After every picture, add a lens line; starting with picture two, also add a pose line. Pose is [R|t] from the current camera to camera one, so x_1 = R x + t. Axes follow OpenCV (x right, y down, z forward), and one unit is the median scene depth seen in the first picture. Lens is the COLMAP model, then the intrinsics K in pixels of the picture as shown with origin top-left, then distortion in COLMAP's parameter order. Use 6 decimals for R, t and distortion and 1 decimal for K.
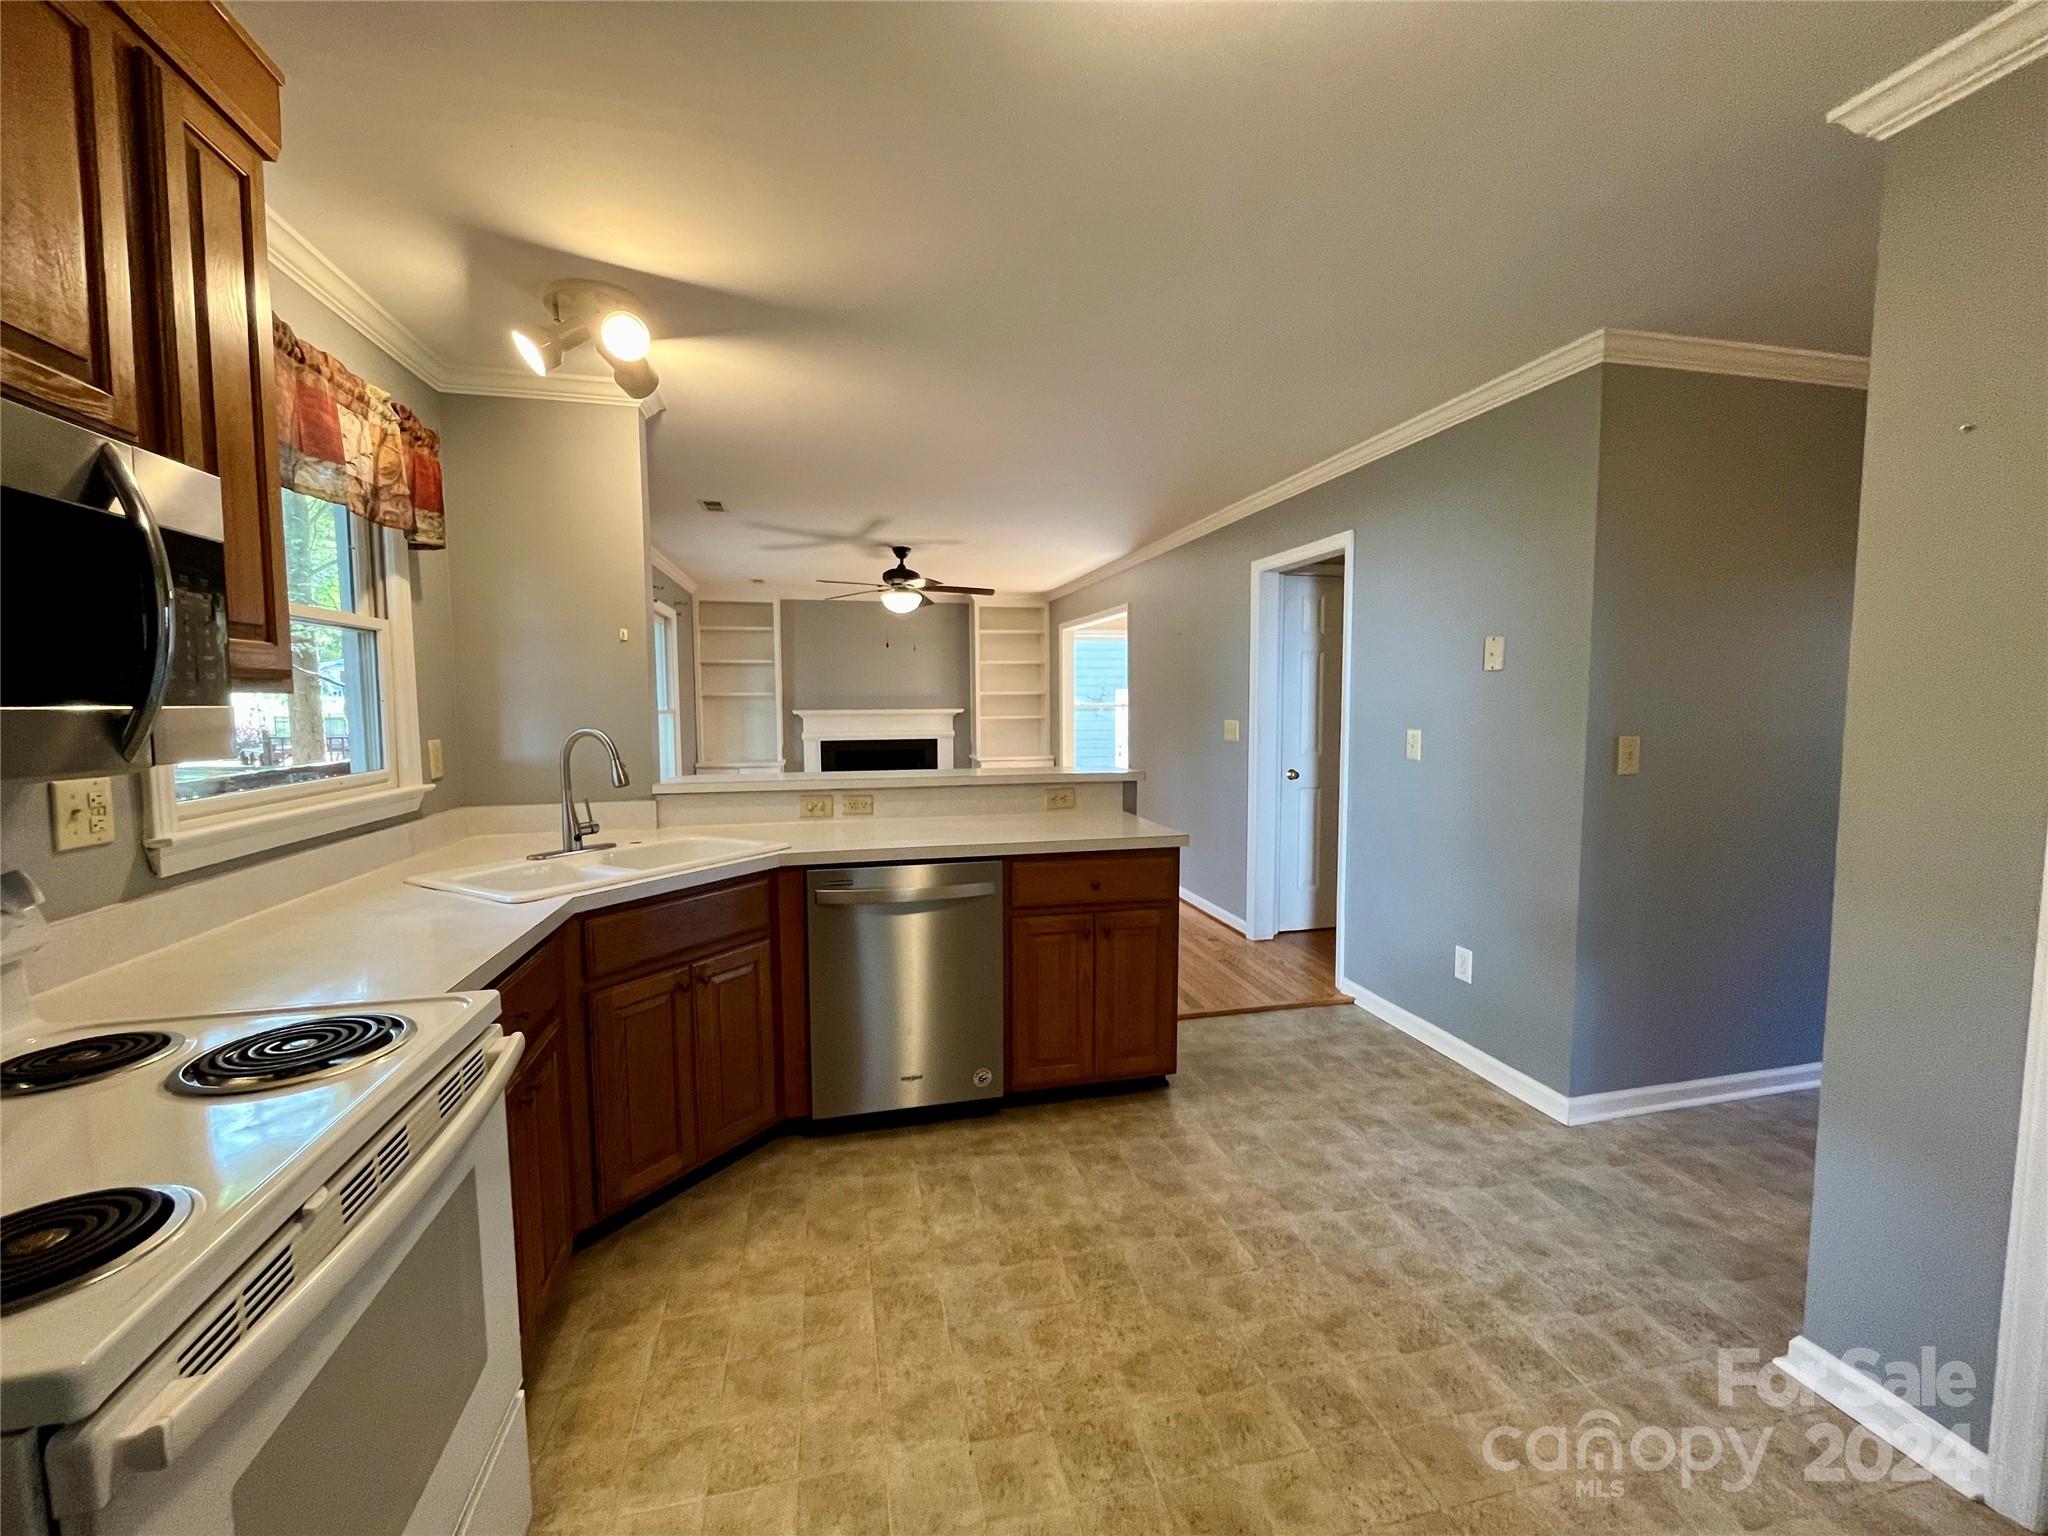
lens RADIAL K [[831.1, 0, 1024.0], [0, 831.1, 768.0], [0, 0, 1]] dist [-0.002103, -0.000038]
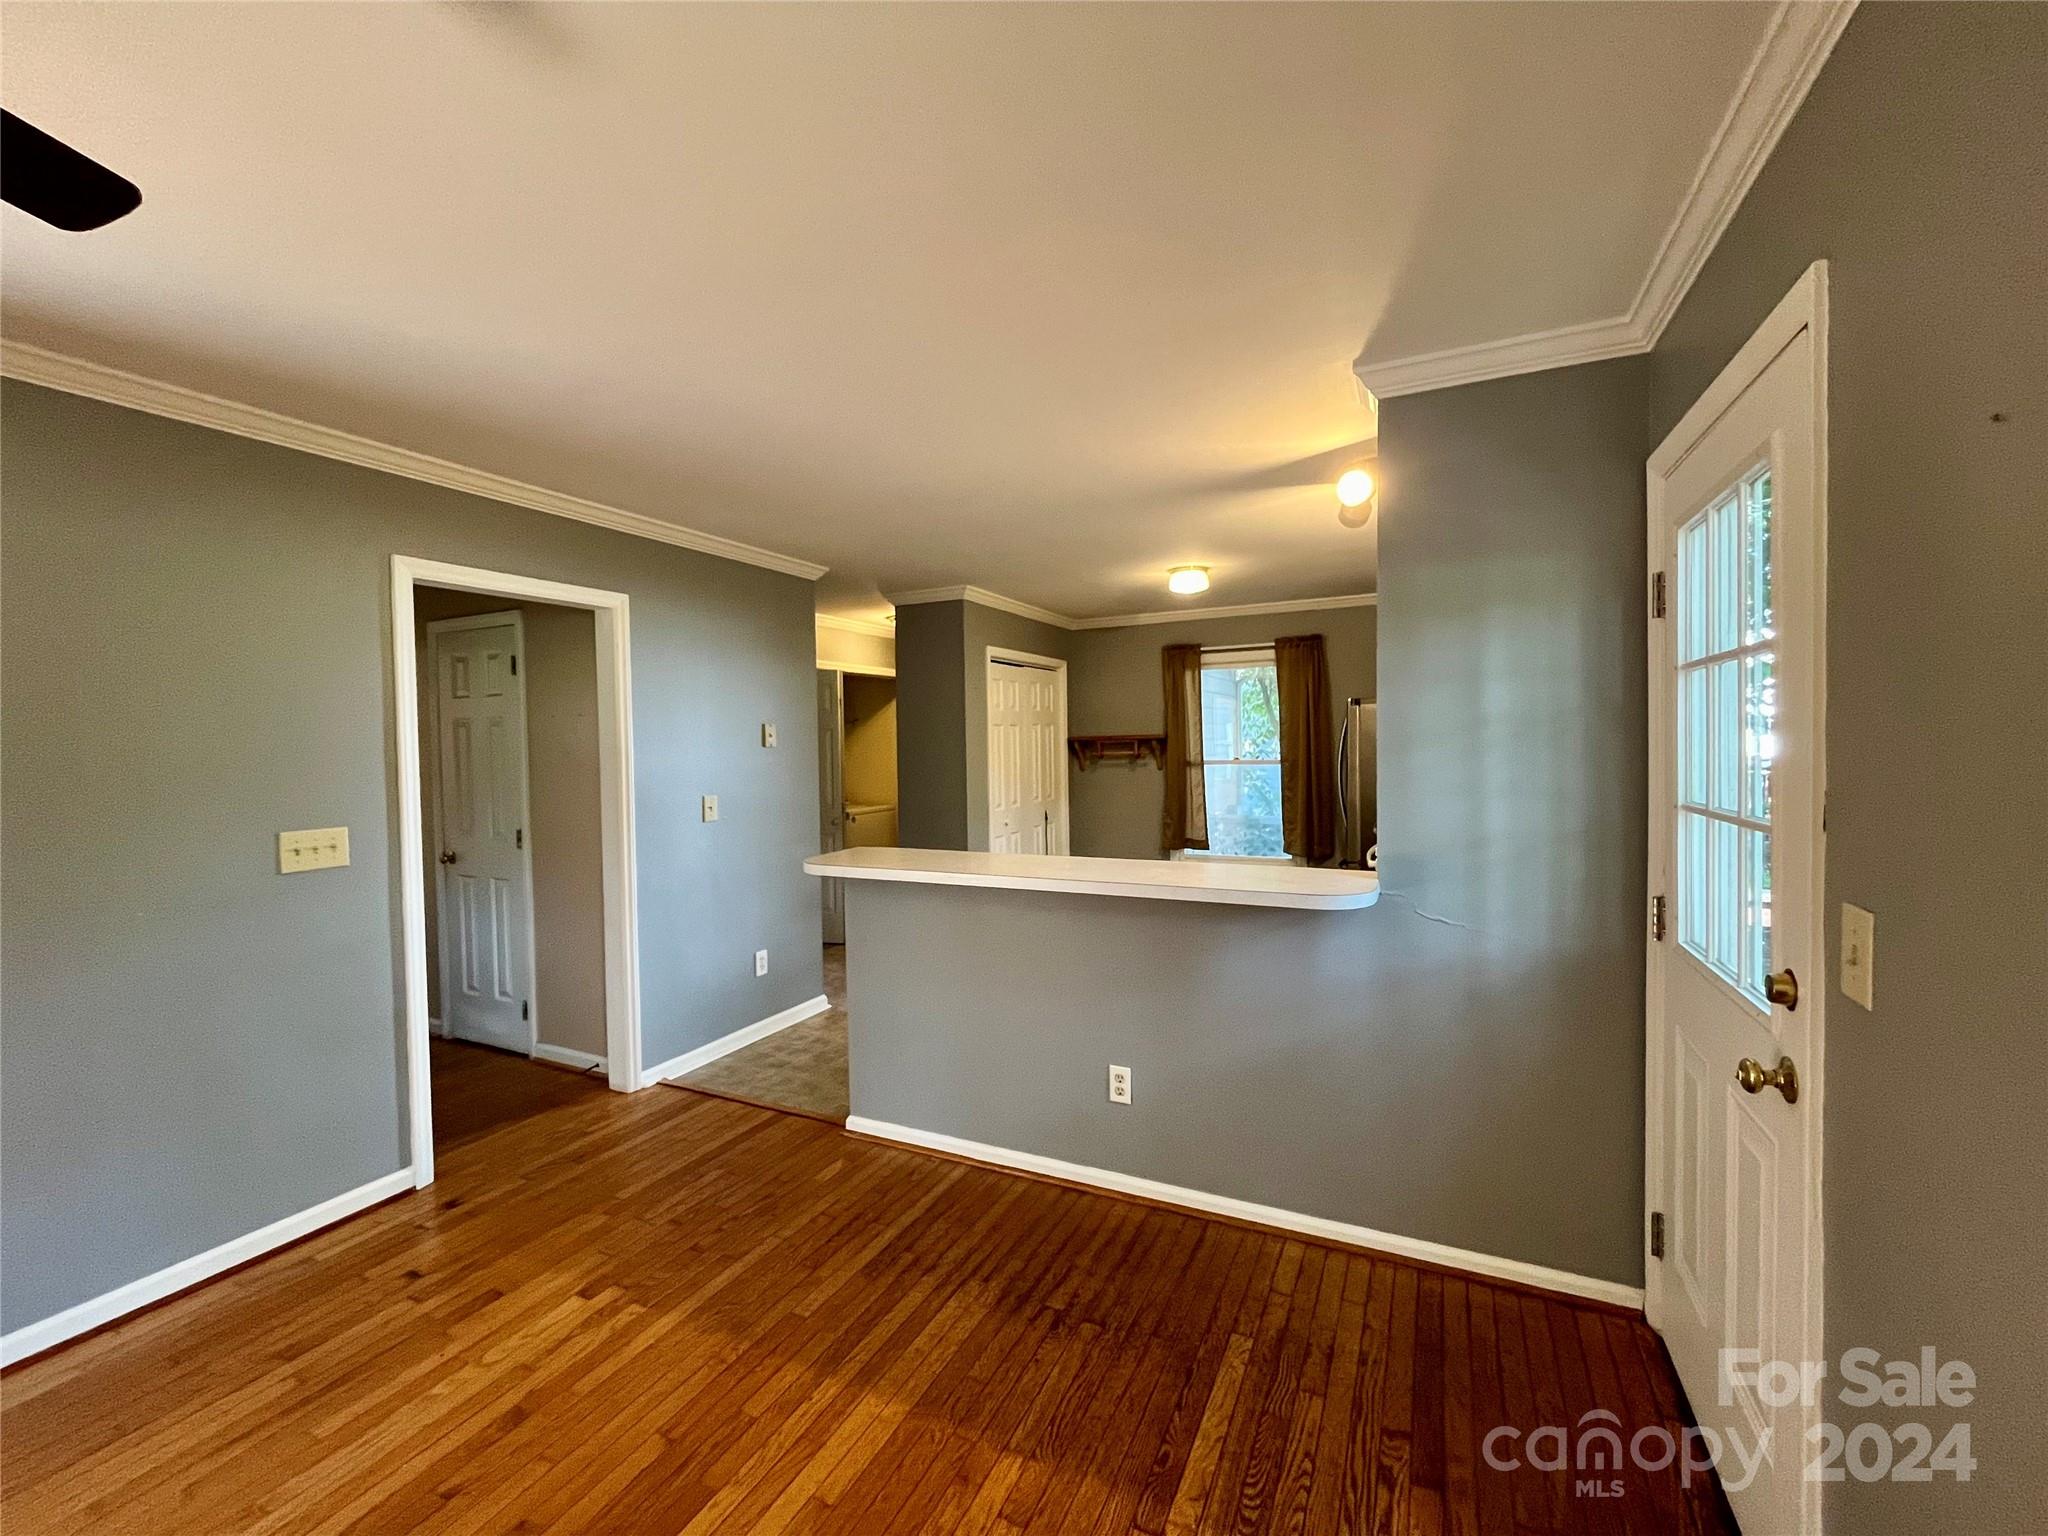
lens RADIAL K [[834.0, 0, 1020.8], [0, 834.0, 764.8], [0, 0, 1]] dist [-0.001467, -0.000171]
pose [[-0.773326, -0.000147, 0.634009, -0.803194], [0.072824, 0.993361, 0.089056, -0.212407], [-0.629813, 0.115040, -0.768181, 2.129040]]
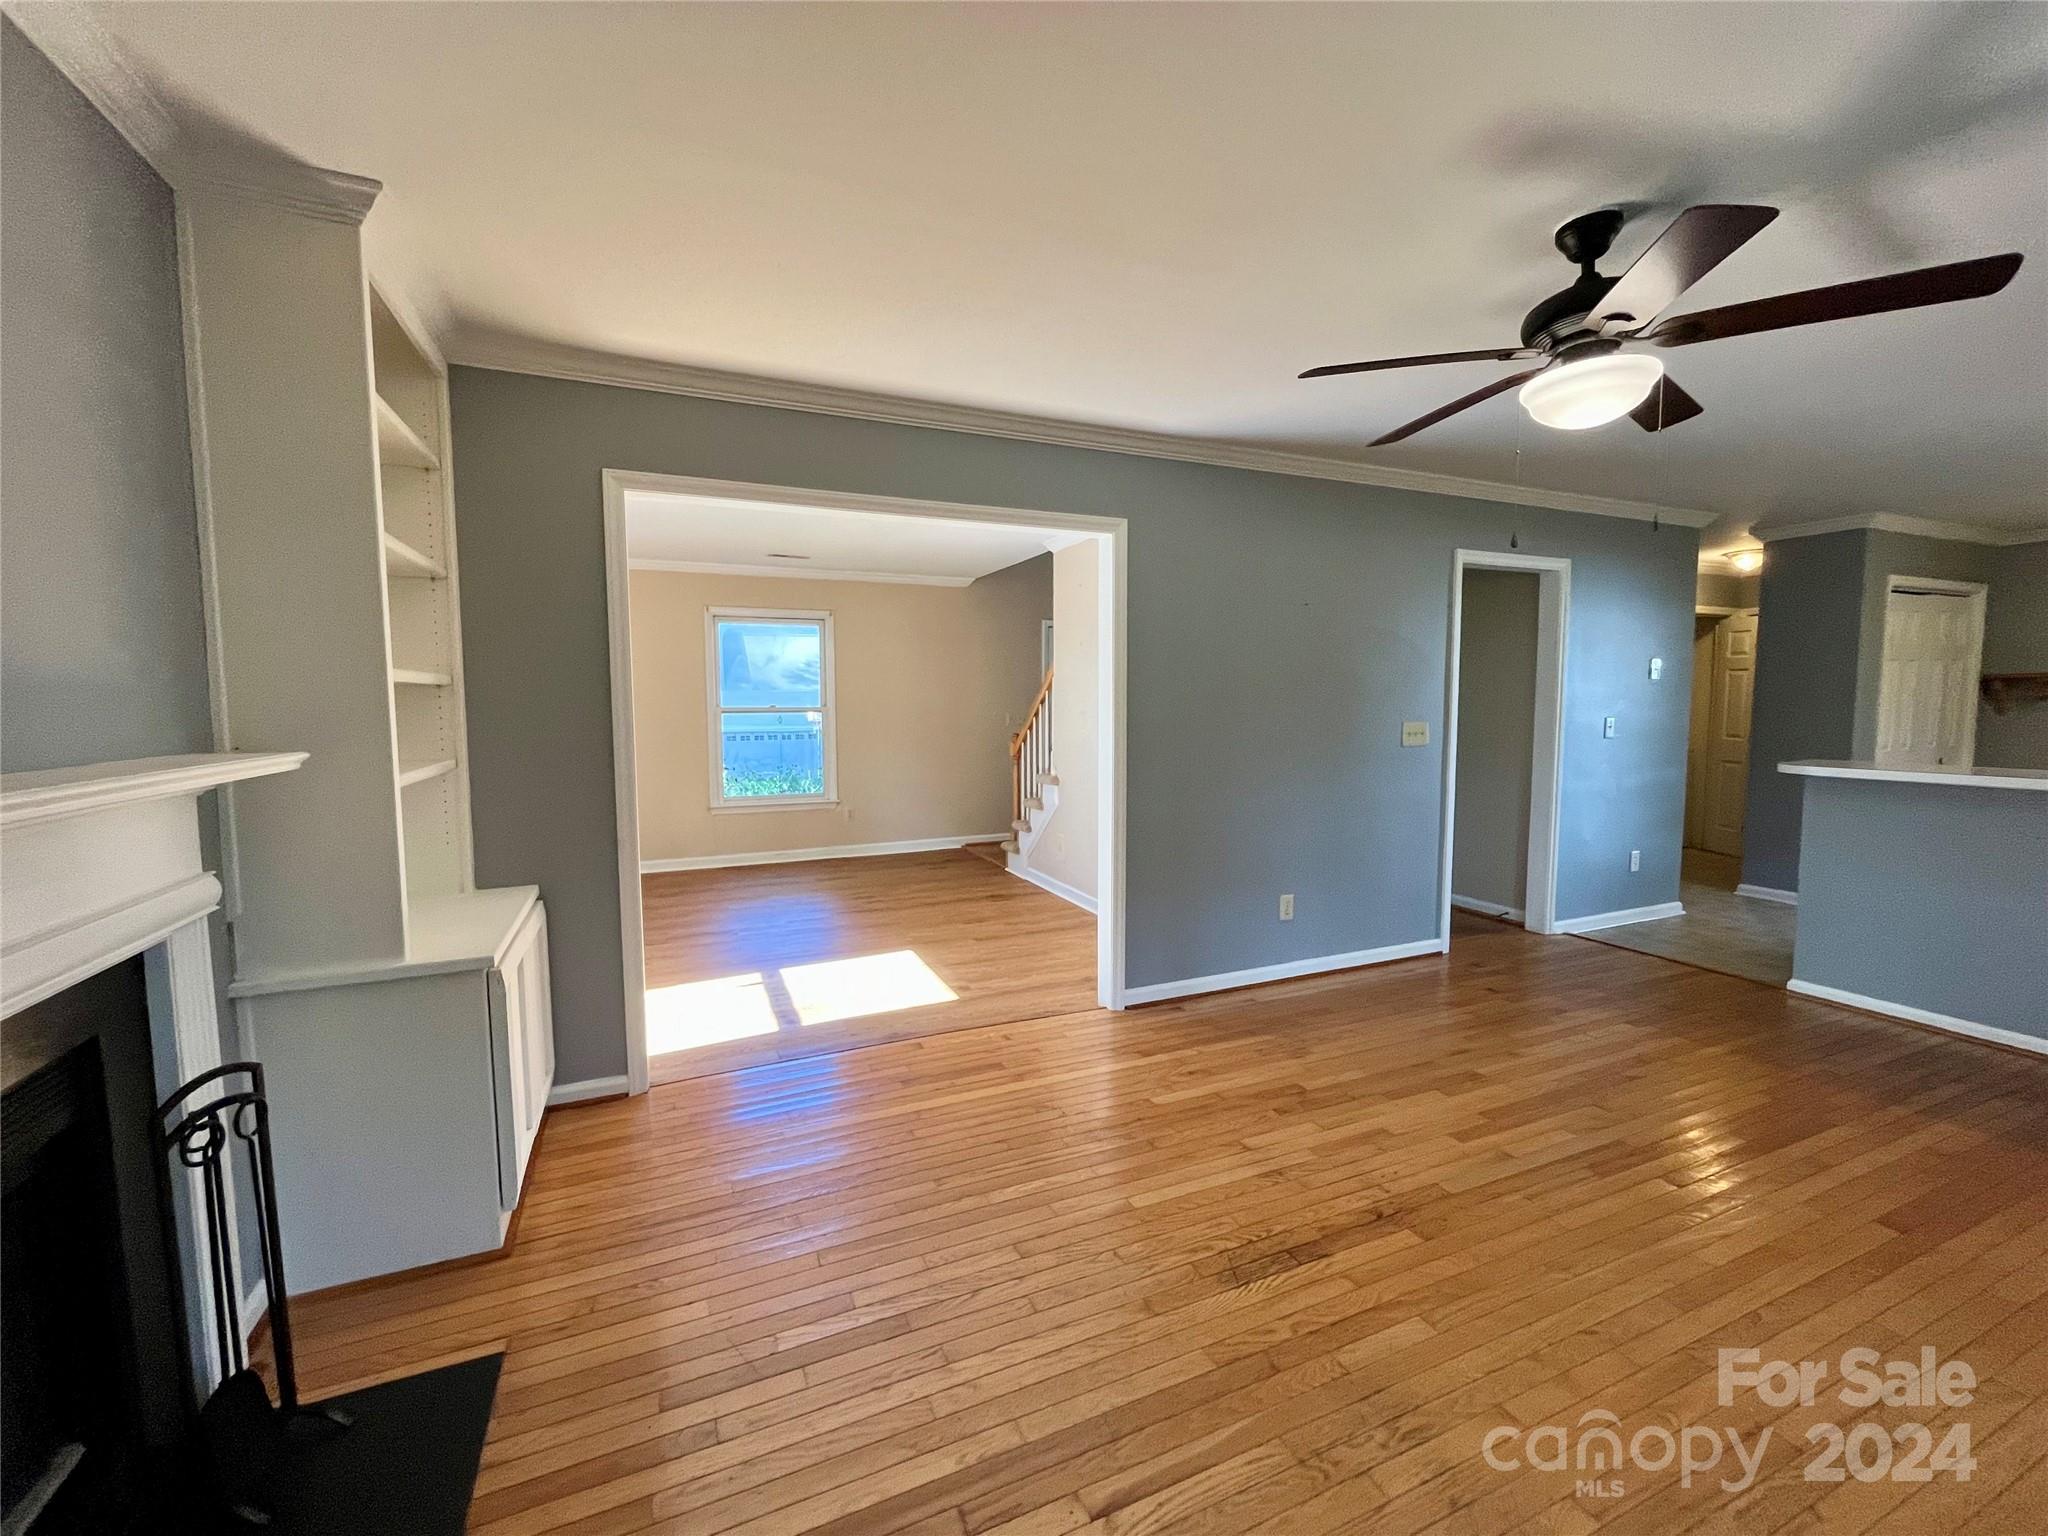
lens RADIAL K [[834.0, 0, 1020.8], [0, 834.0, 764.8], [0, 0, 1]] dist [-0.001467, -0.000171]
pose [[-0.177606, -0.072281, 0.981444, -1.014819], [0.088196, 0.992117, 0.089027, -0.240723], [-0.980142, 0.102371, -0.169831, 2.963425]]
